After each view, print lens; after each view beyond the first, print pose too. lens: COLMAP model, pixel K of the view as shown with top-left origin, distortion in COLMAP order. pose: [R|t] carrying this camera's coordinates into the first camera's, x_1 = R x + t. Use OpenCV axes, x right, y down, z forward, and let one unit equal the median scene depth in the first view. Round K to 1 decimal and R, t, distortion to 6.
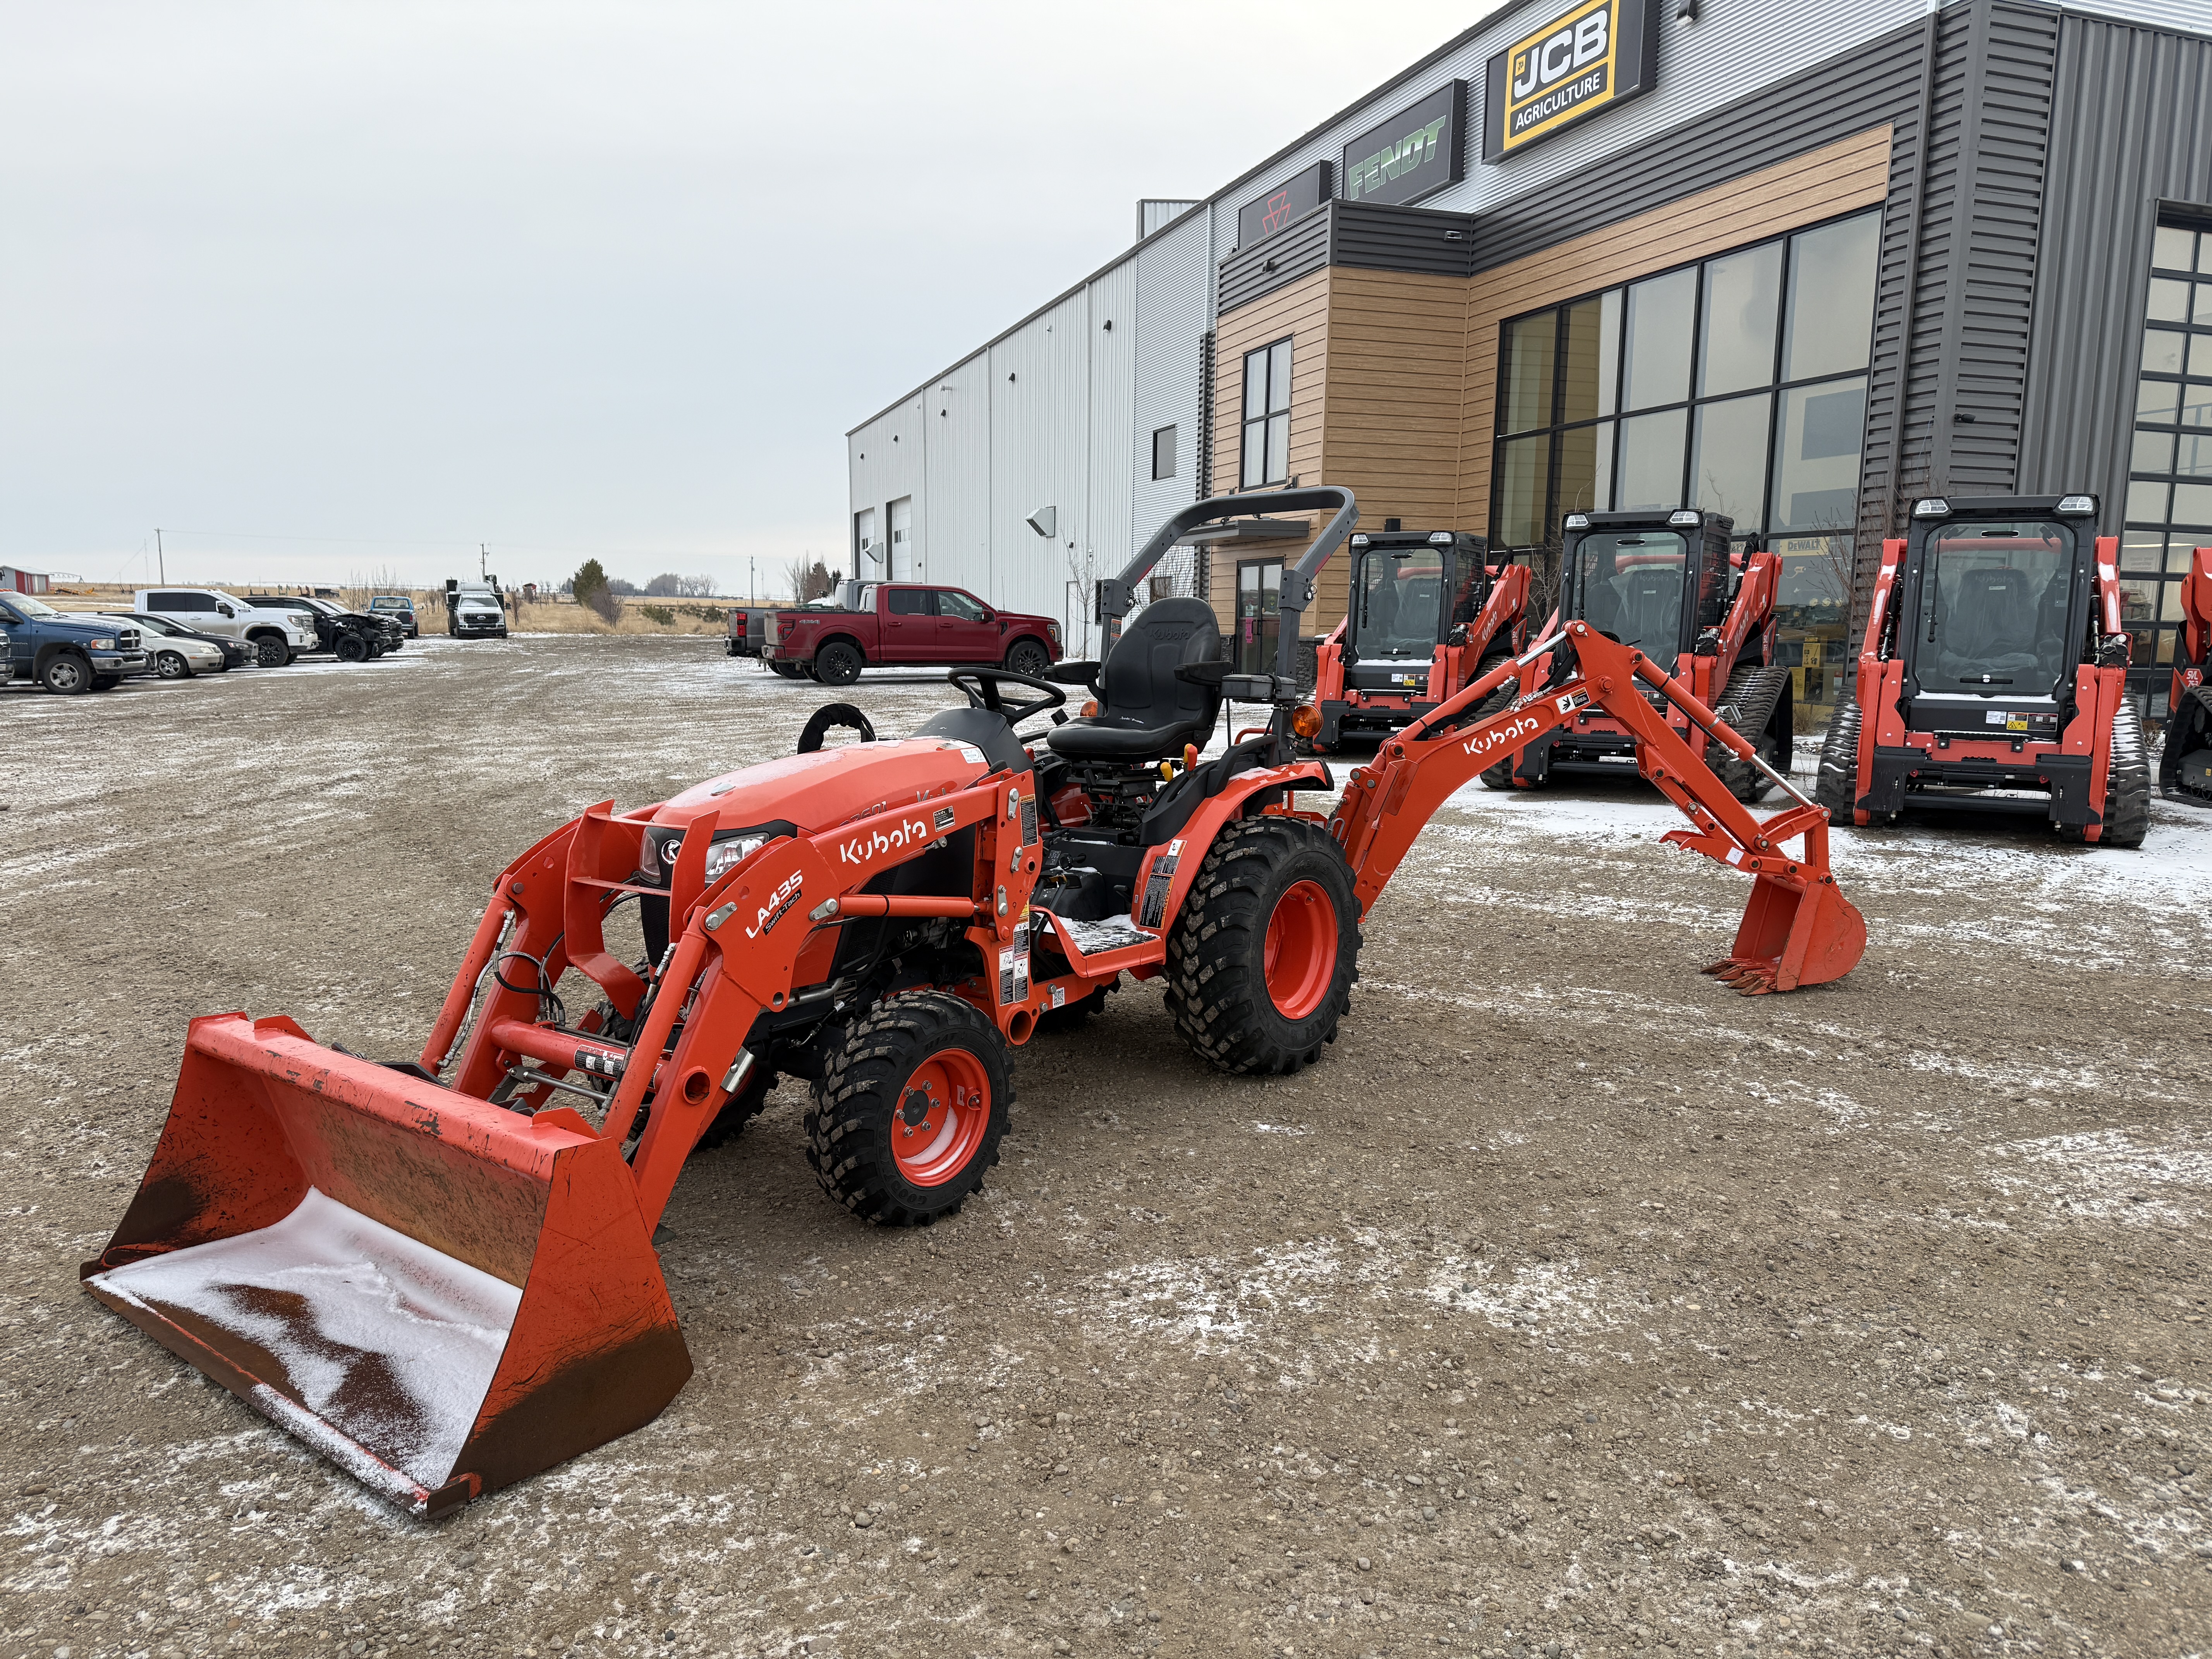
lens RADIAL K [[1494.9, 0, 1113.2], [0, 1494.9, 832.4], [0, 0, 1]] dist [0.018497, -0.036304]
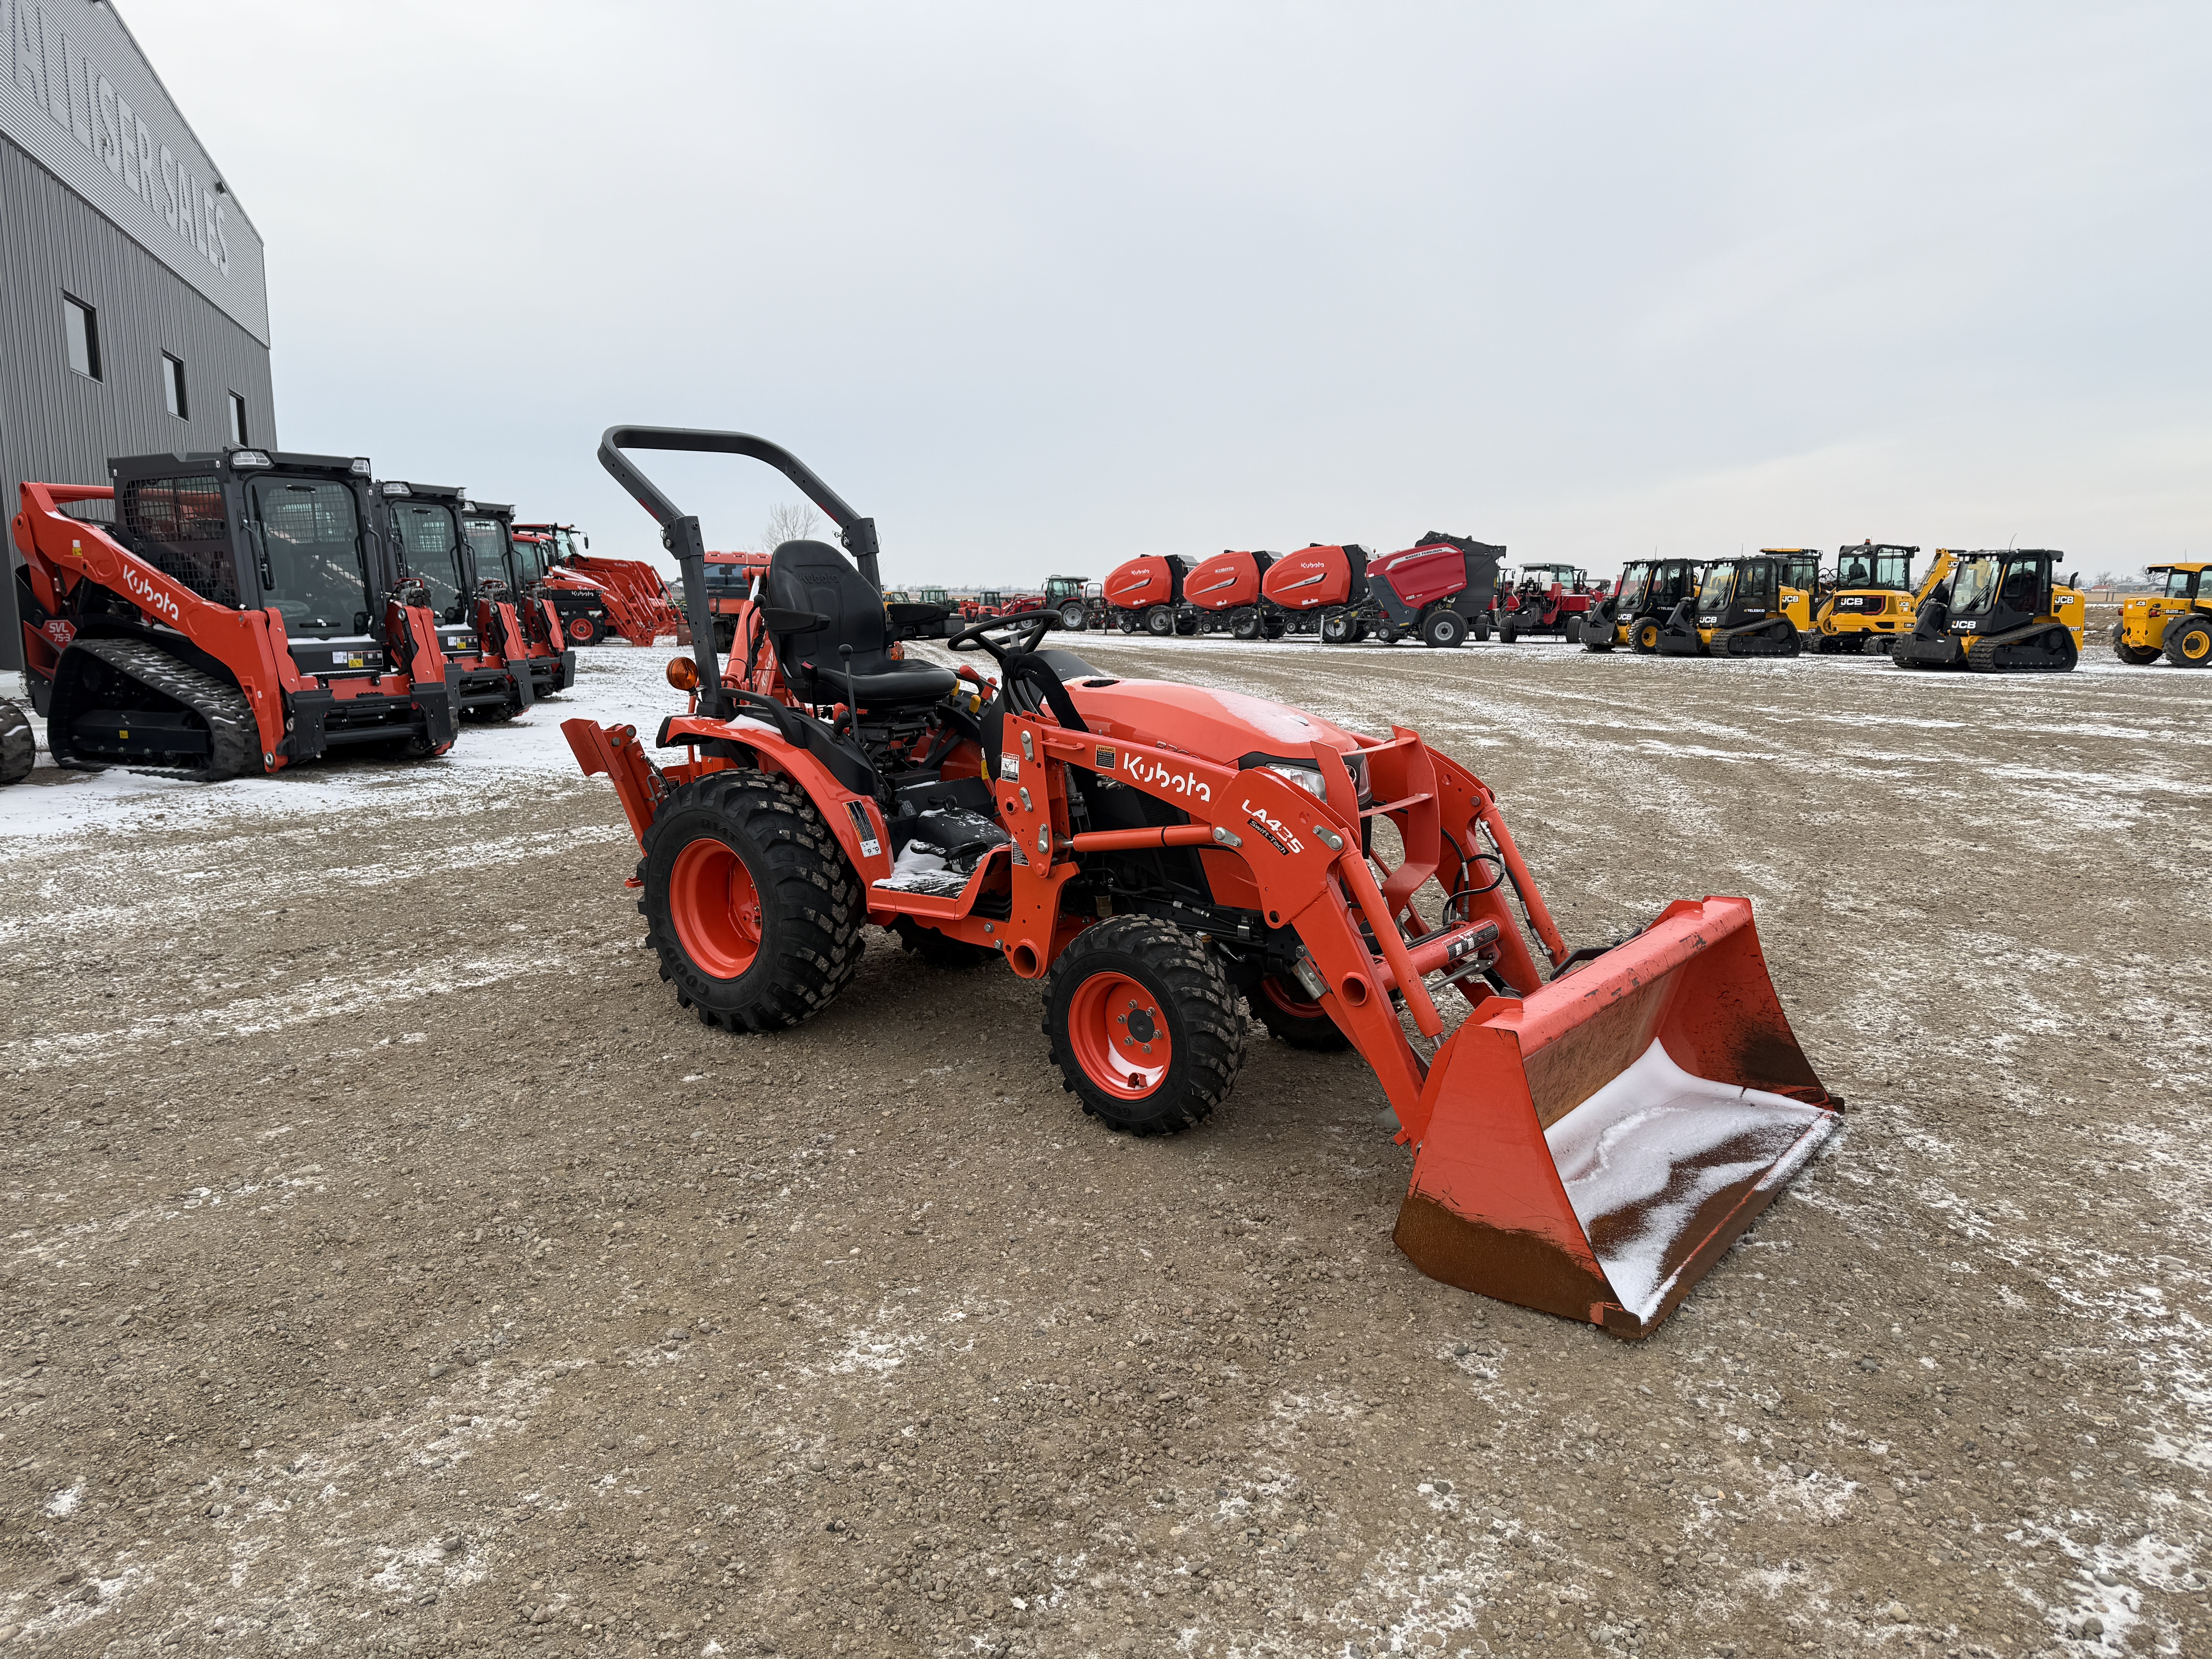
lens RADIAL K [[1494.9, 0, 1105.5], [0, 1494.9, 831.0], [0, 0, 1]] dist [0.018497, -0.036304]
pose [[0.035313, -0.172458, 0.984384, -1.691468], [0.141509, 0.975936, 0.165902, -0.190911], [-0.989307, 0.133441, 0.058867, 1.370340]]
